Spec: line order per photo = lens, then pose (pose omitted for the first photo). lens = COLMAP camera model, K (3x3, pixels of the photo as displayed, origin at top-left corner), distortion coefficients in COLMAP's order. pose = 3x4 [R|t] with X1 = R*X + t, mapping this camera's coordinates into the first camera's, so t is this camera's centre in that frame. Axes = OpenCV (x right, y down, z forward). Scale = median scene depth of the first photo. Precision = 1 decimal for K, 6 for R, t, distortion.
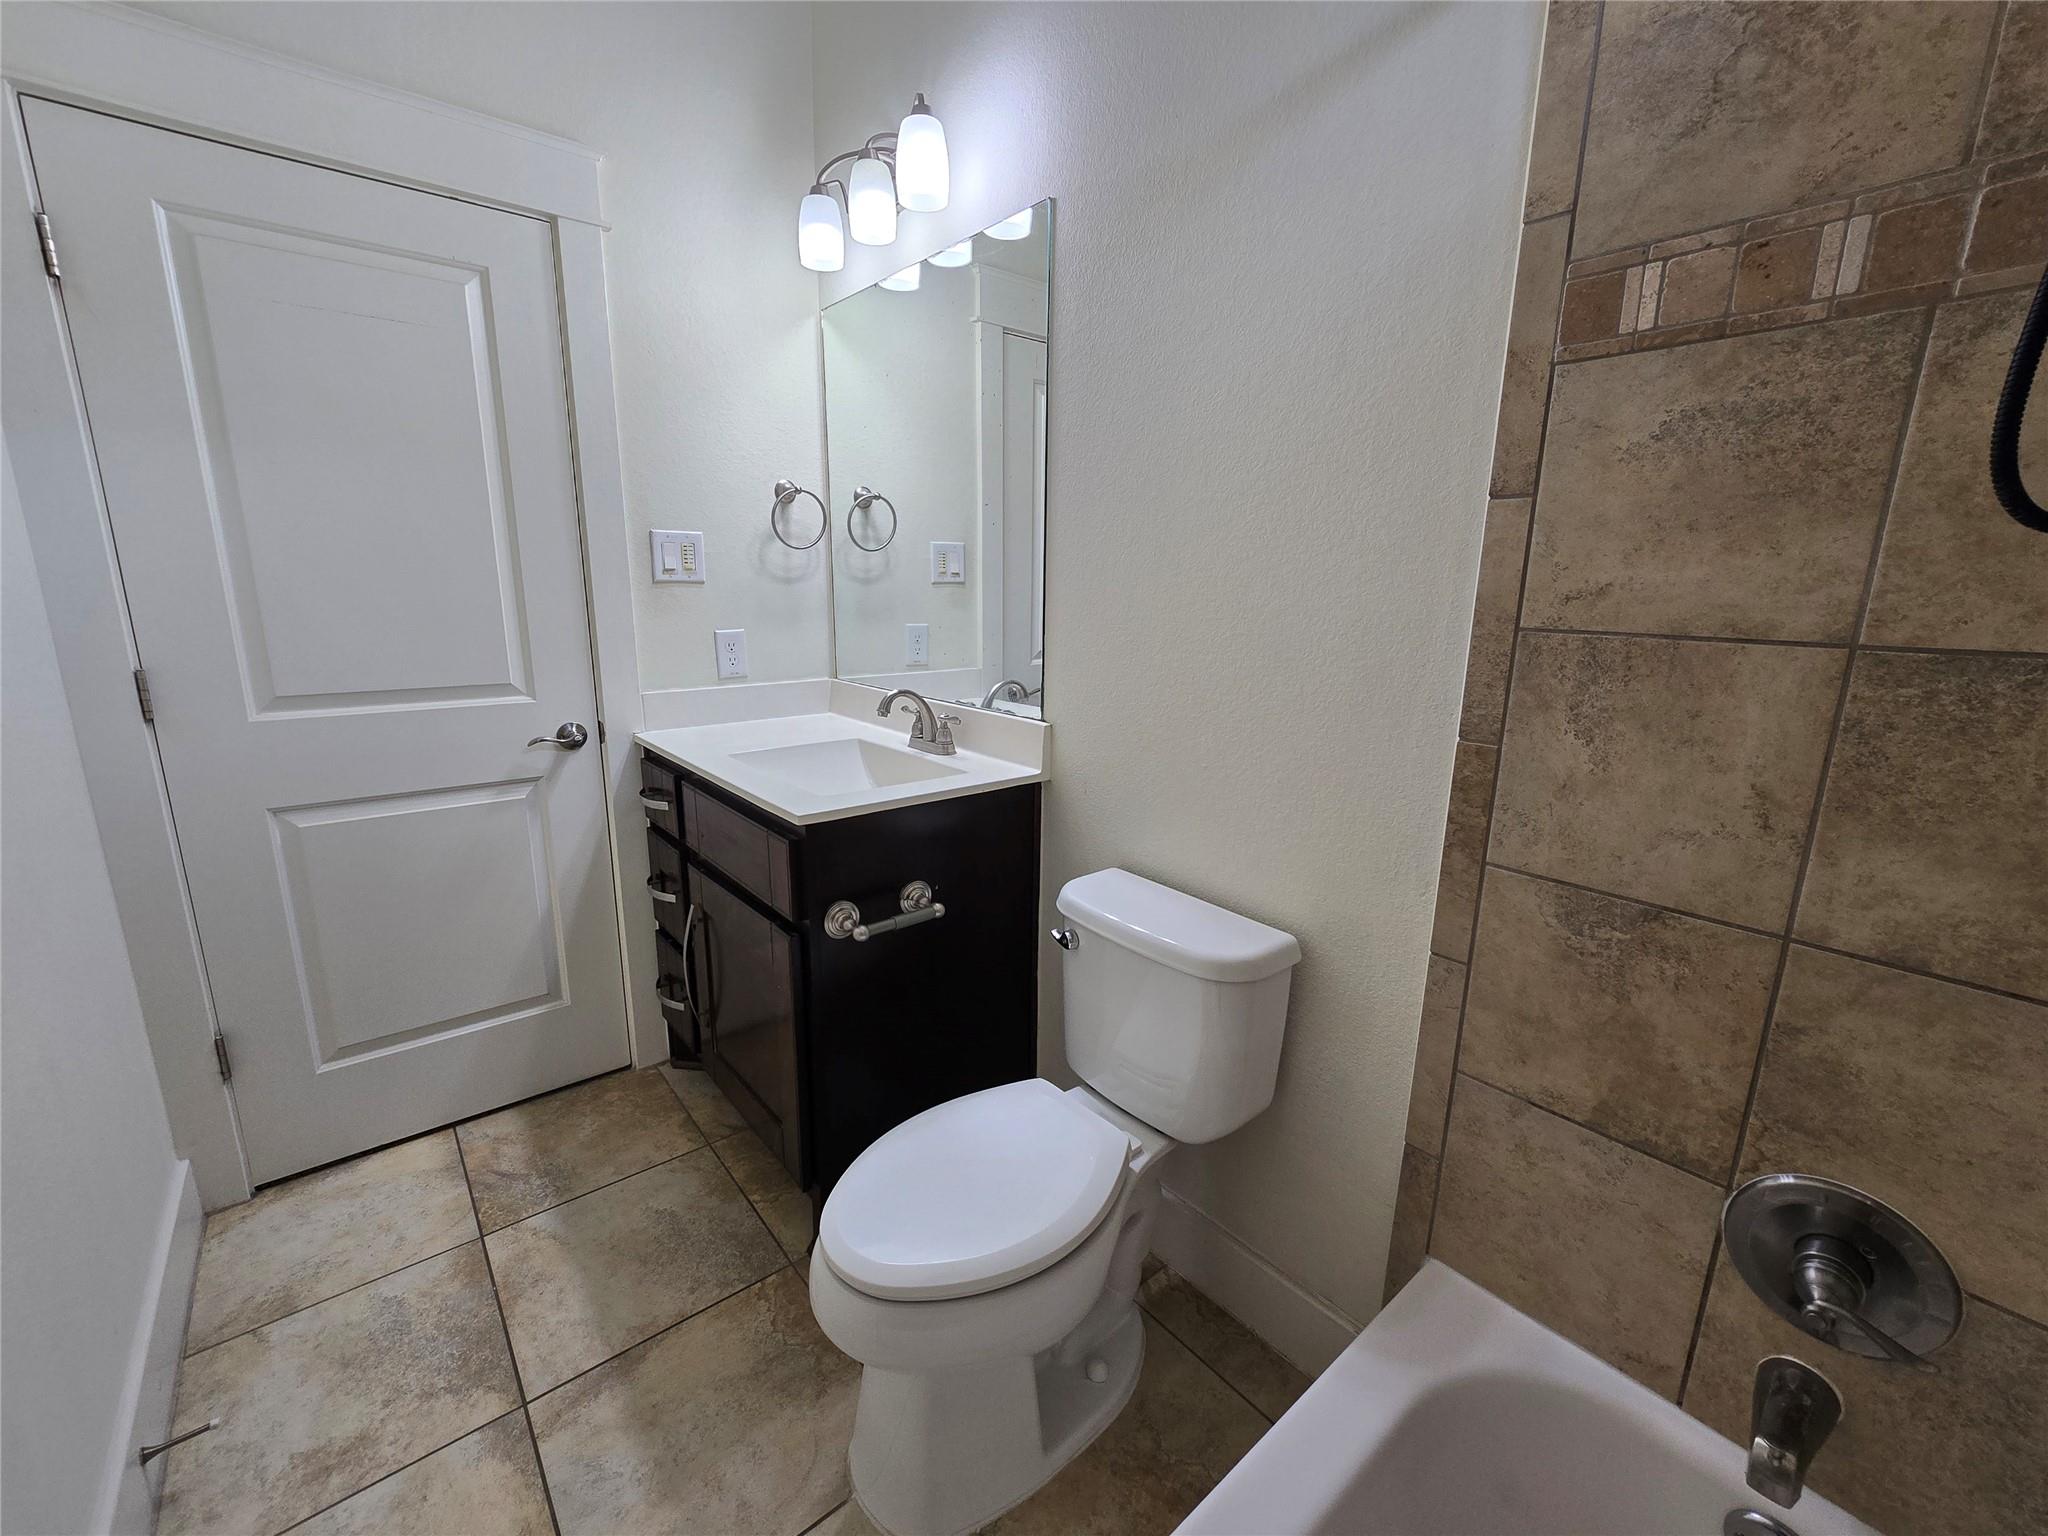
lens RADIAL K [[837.5, 0, 1028.2], [0, 837.5, 769.8], [0, 0, 1]] dist [-0.003857, 0.000058]
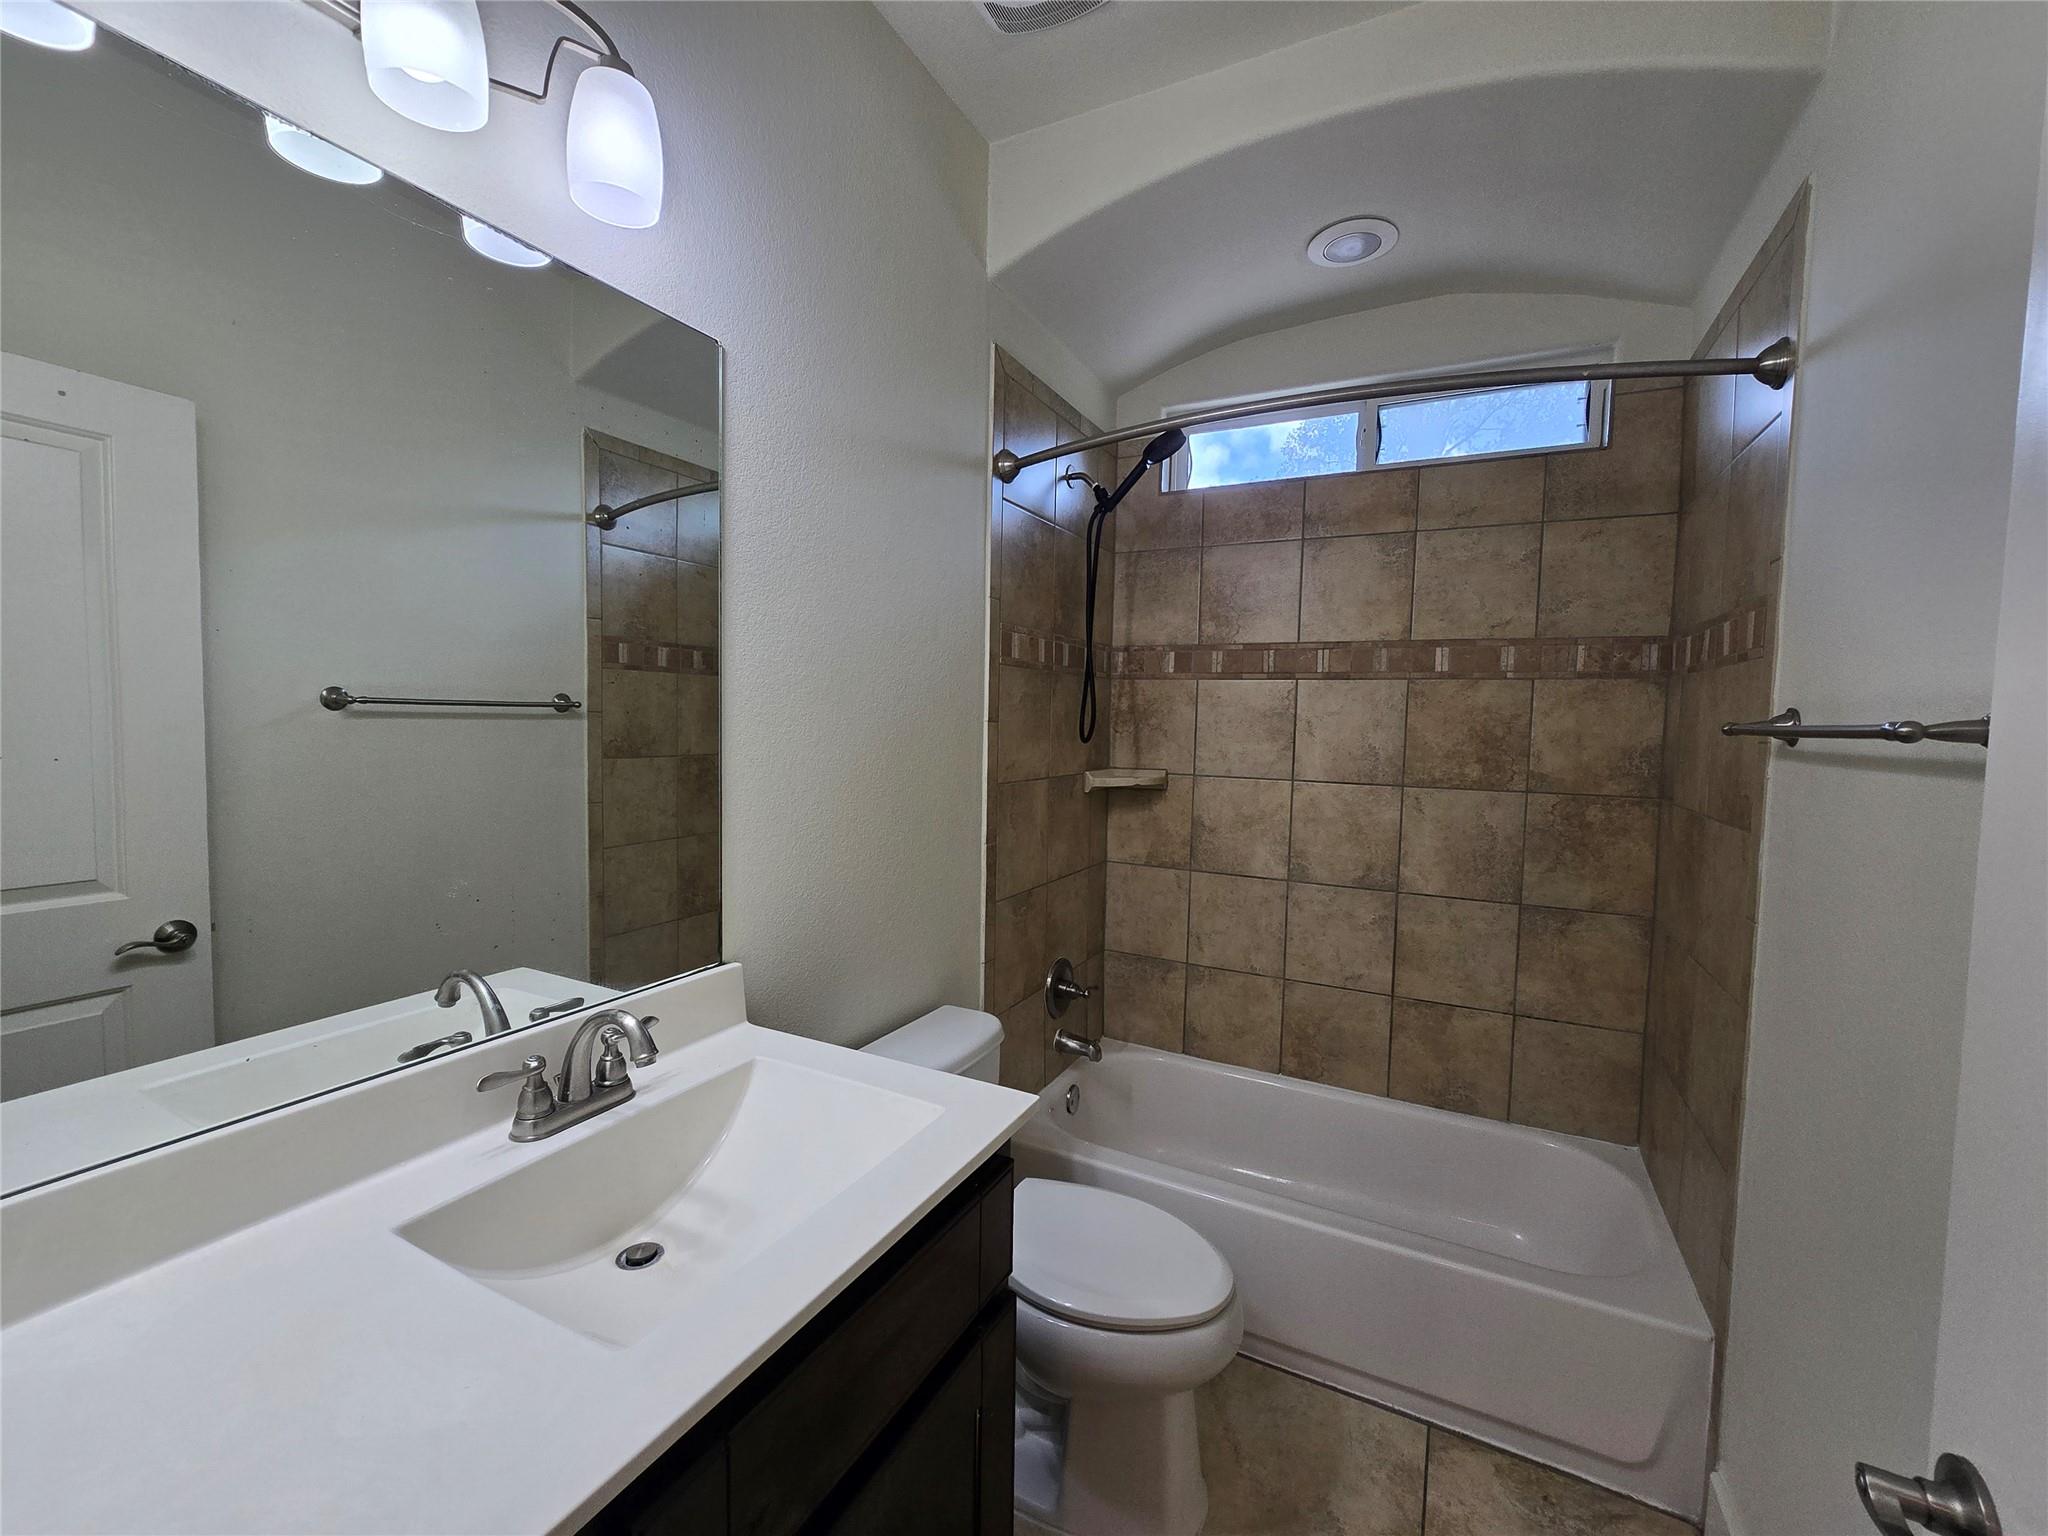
lens RADIAL K [[837.5, 0, 1028.2], [0, 837.5, 769.8], [0, 0, 1]] dist [-0.003857, 0.000058]
pose [[-0.386118, -0.074621, 0.919426, -1.375590], [0.174650, 0.972781, 0.152297, -0.519837], [-0.905765, 0.219383, -0.362575, 1.728180]]
